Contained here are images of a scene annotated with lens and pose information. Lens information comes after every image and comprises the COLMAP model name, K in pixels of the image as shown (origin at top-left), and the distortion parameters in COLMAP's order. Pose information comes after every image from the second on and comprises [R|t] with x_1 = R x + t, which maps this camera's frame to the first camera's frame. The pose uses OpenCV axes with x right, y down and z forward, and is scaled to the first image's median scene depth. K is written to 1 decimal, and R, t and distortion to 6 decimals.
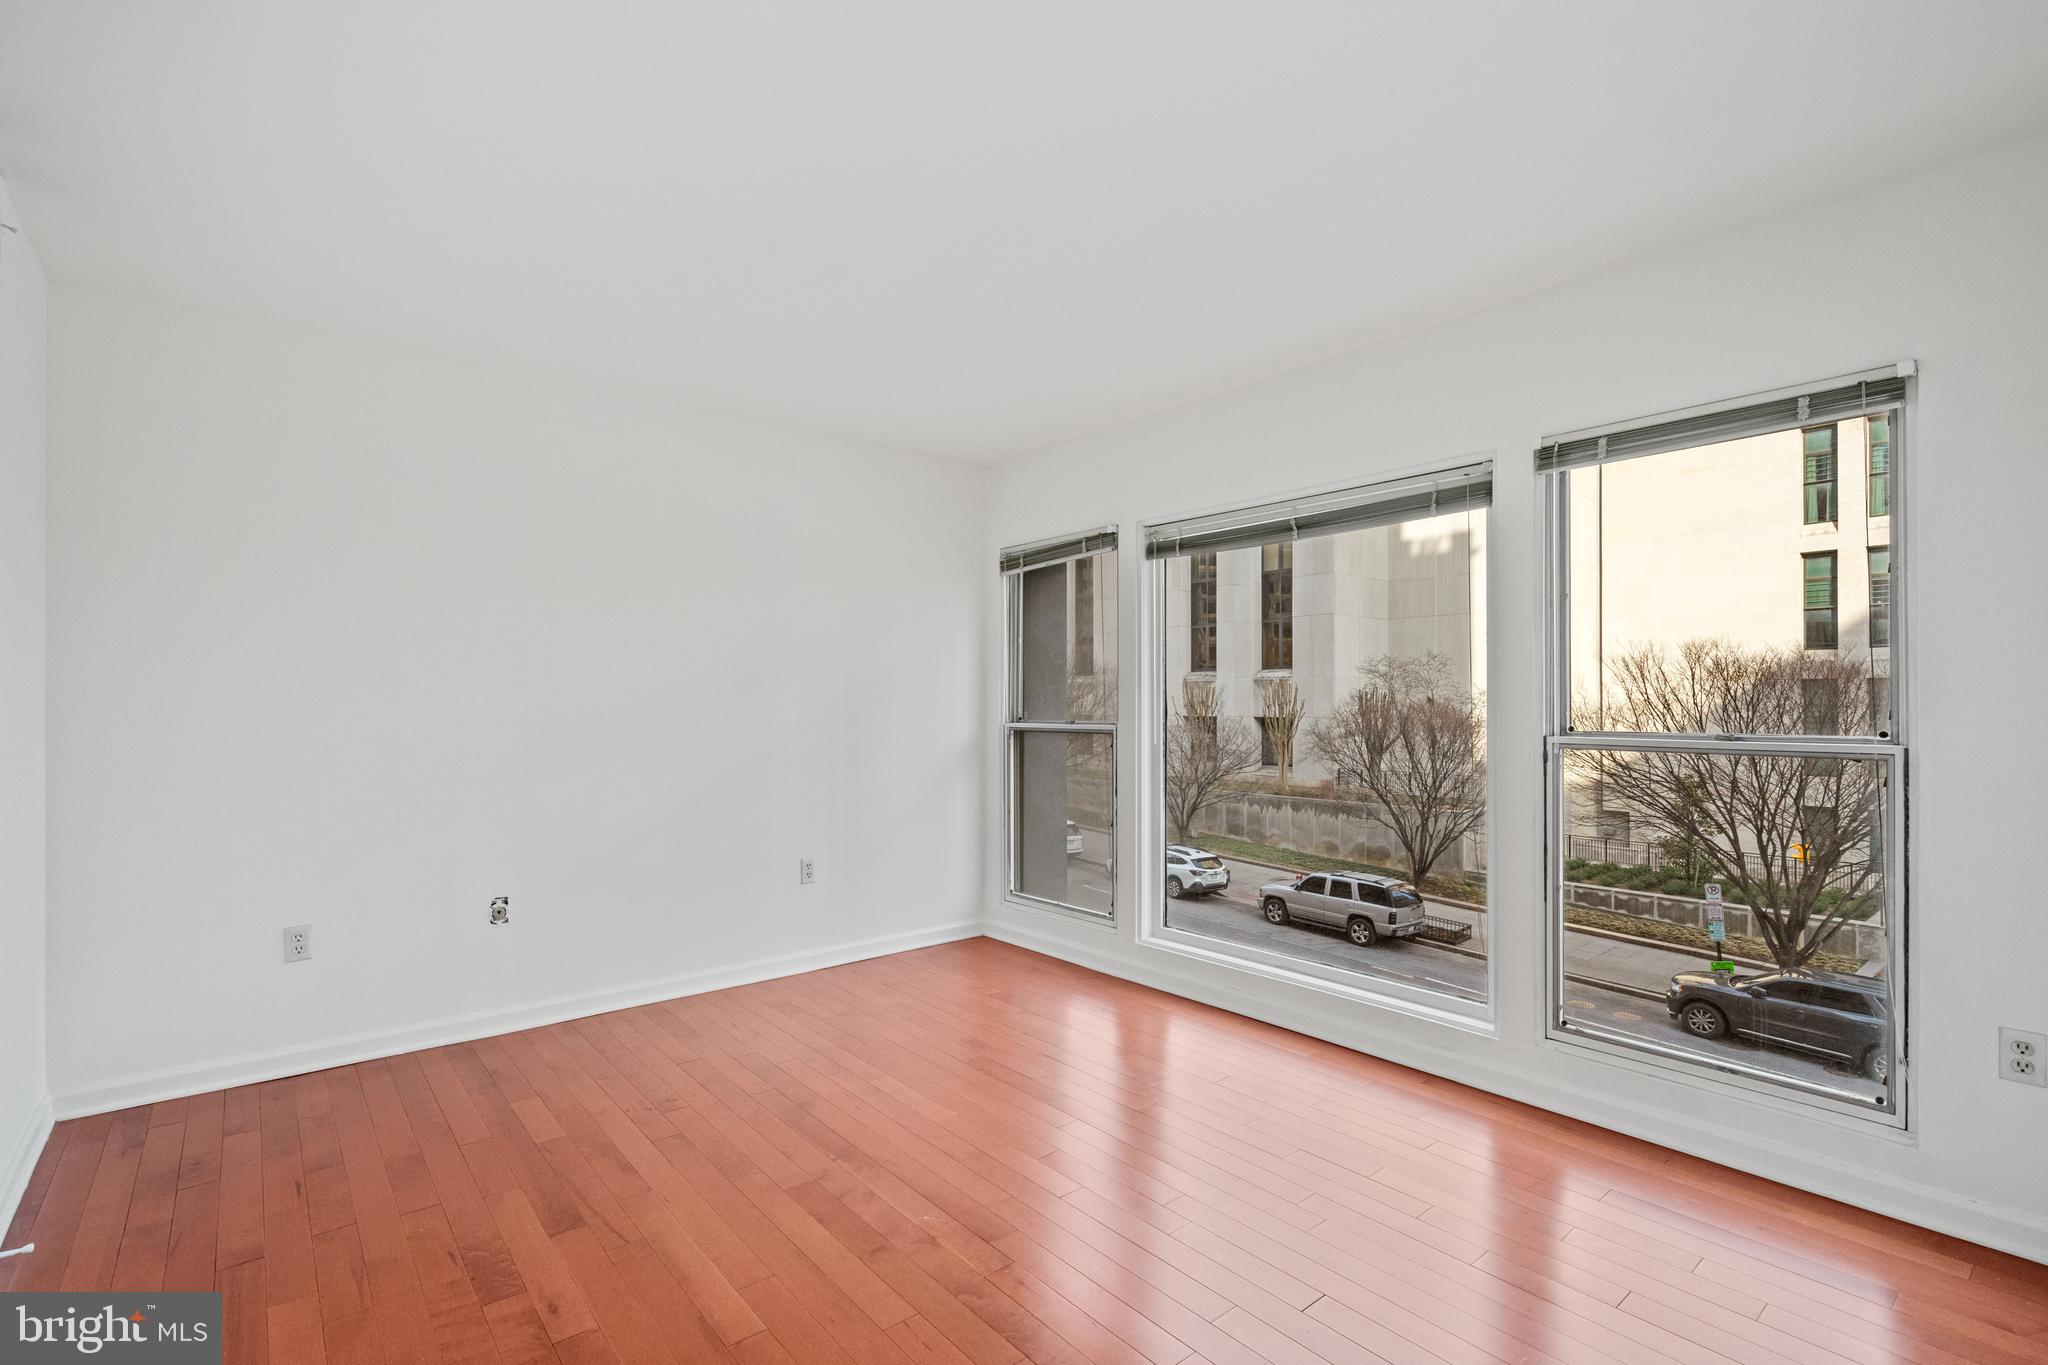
lens RADIAL K [[939.8, 0, 1007.3], [0, 939.8, 701.2], [0, 0, 1]] dist [-0.008257, 0.006061]
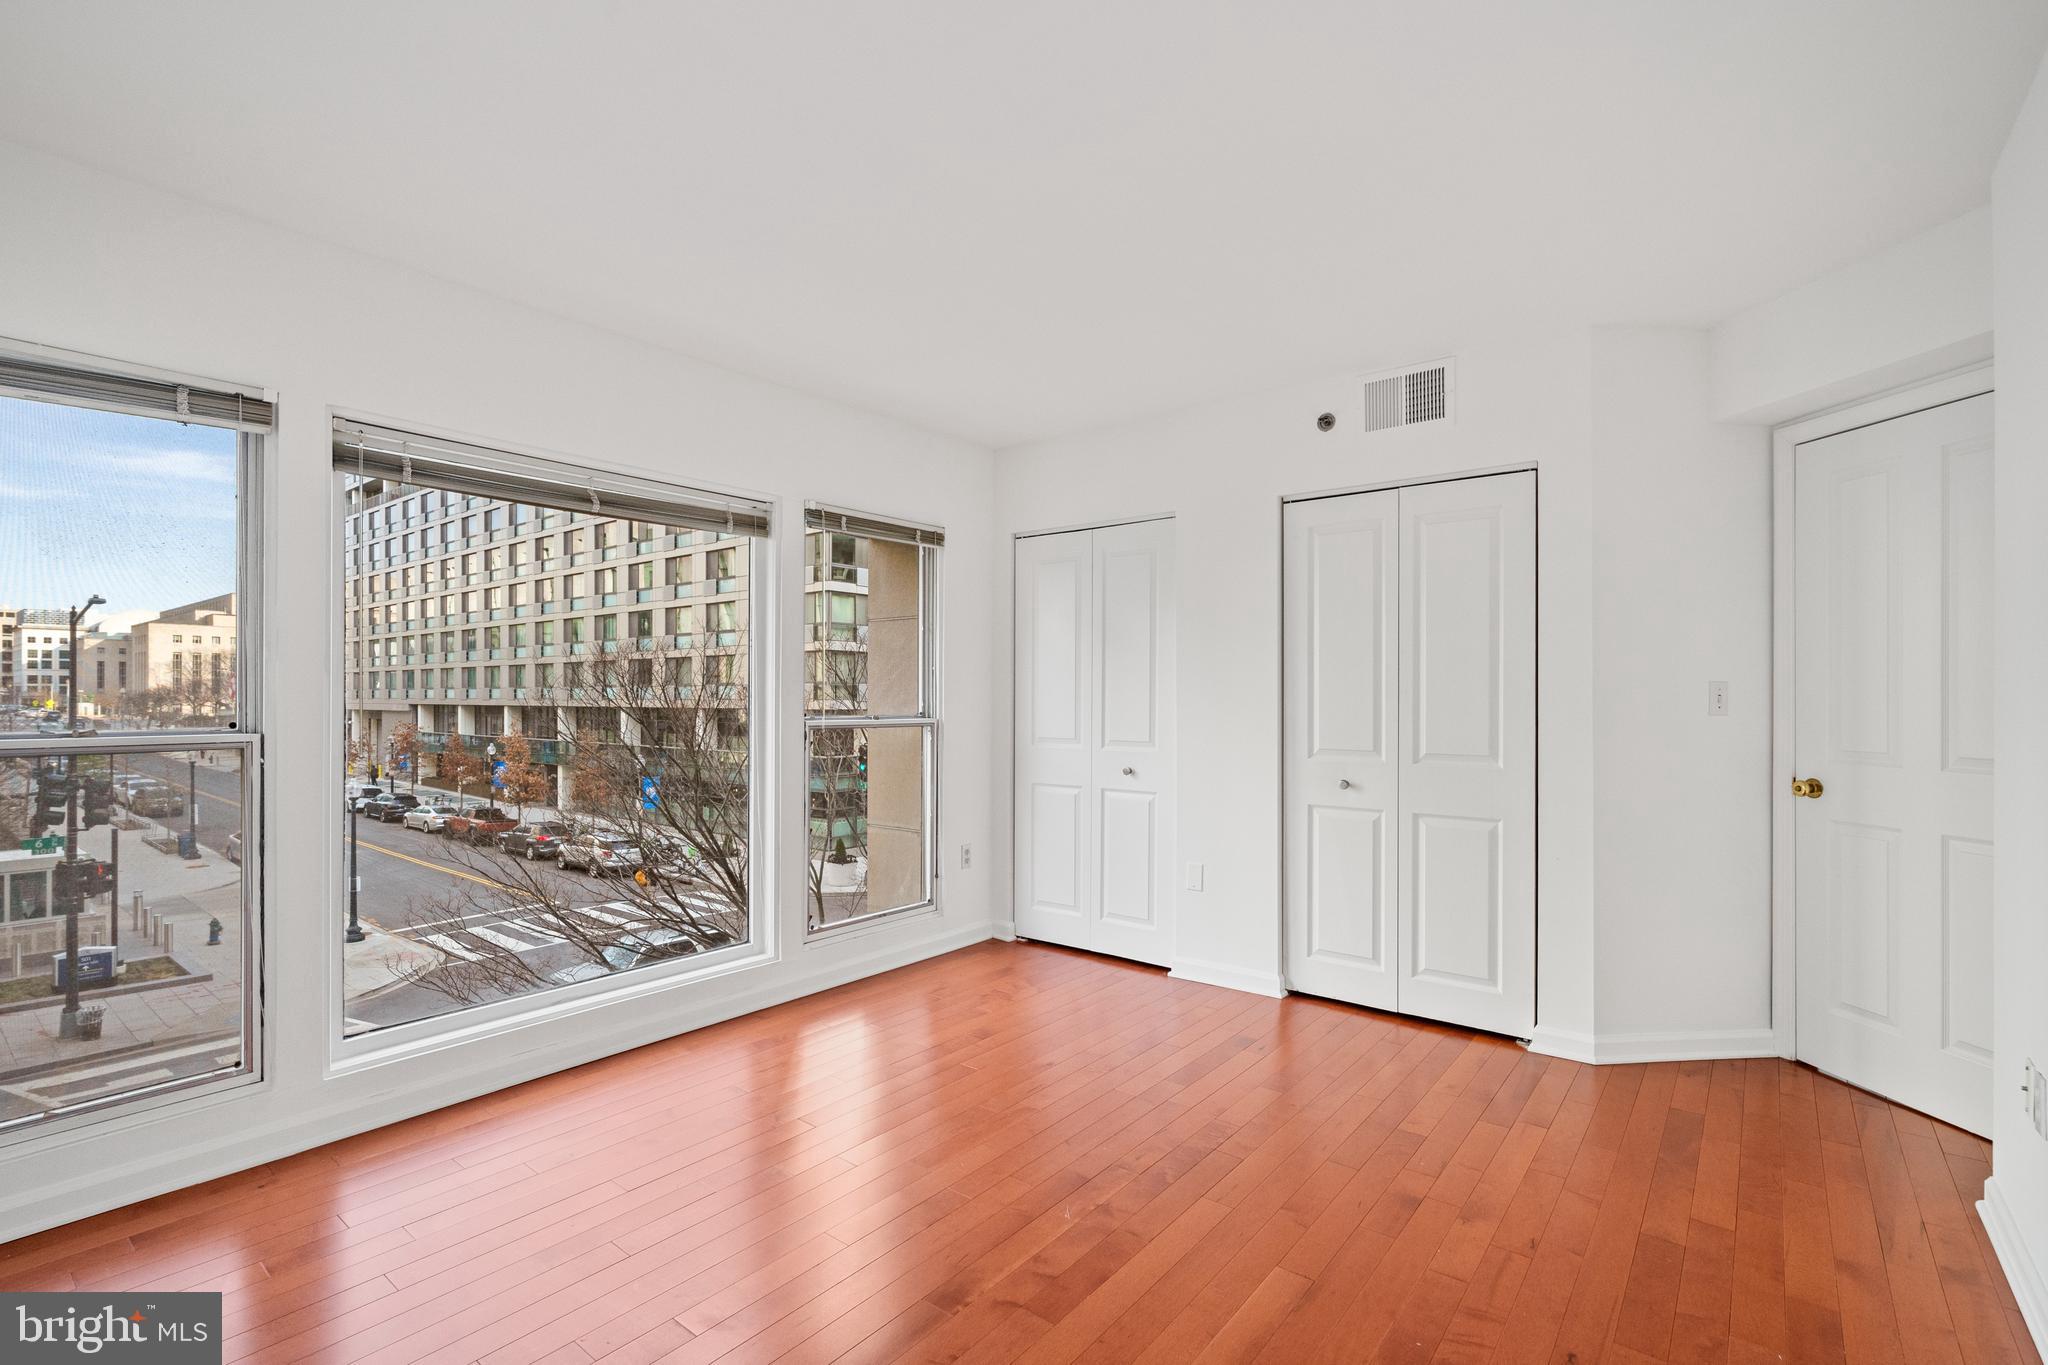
lens RADIAL K [[939.8, 0, 1007.3], [0, 939.8, 701.2], [0, 0, 1]] dist [-0.008257, 0.006061]
pose [[-0.203509, -0.003717, 0.979066, -0.474530], [-0.004099, 0.999987, 0.002944, 0.001896], [-0.979065, -0.003414, -0.203522, 0.577191]]
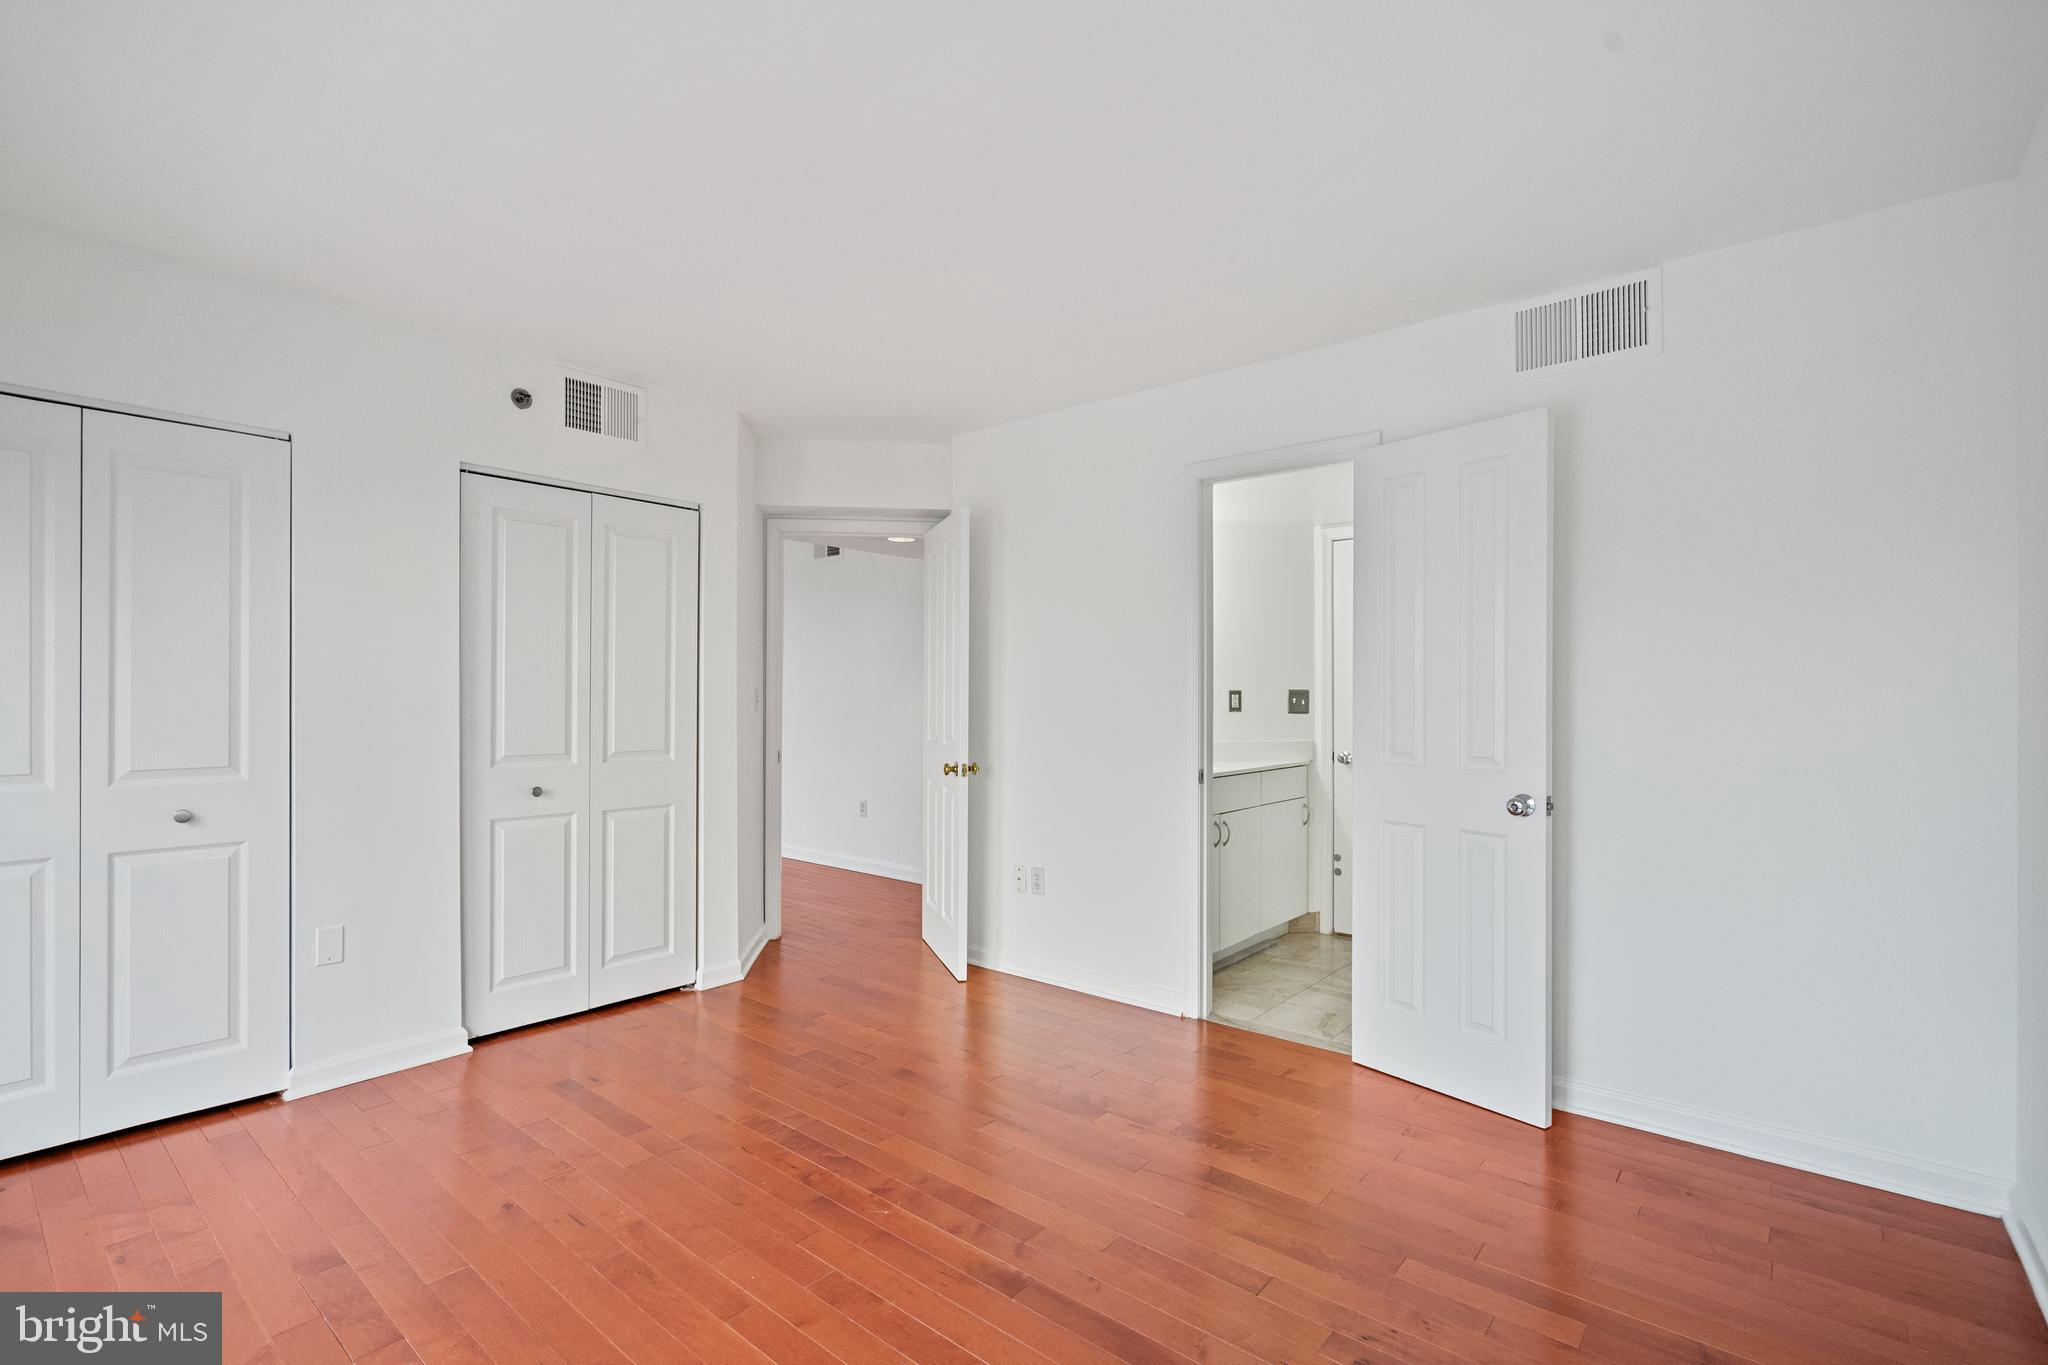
lens RADIAL K [[939.8, 0, 1007.3], [0, 939.8, 701.2], [0, 0, 1]] dist [-0.008257, 0.006061]
pose [[-0.983940, 0.000481, -0.178500, -0.013147], [0.000323, 1.000000, 0.000915, 0.001154], [0.178500, 0.000843, -0.983940, 0.919487]]
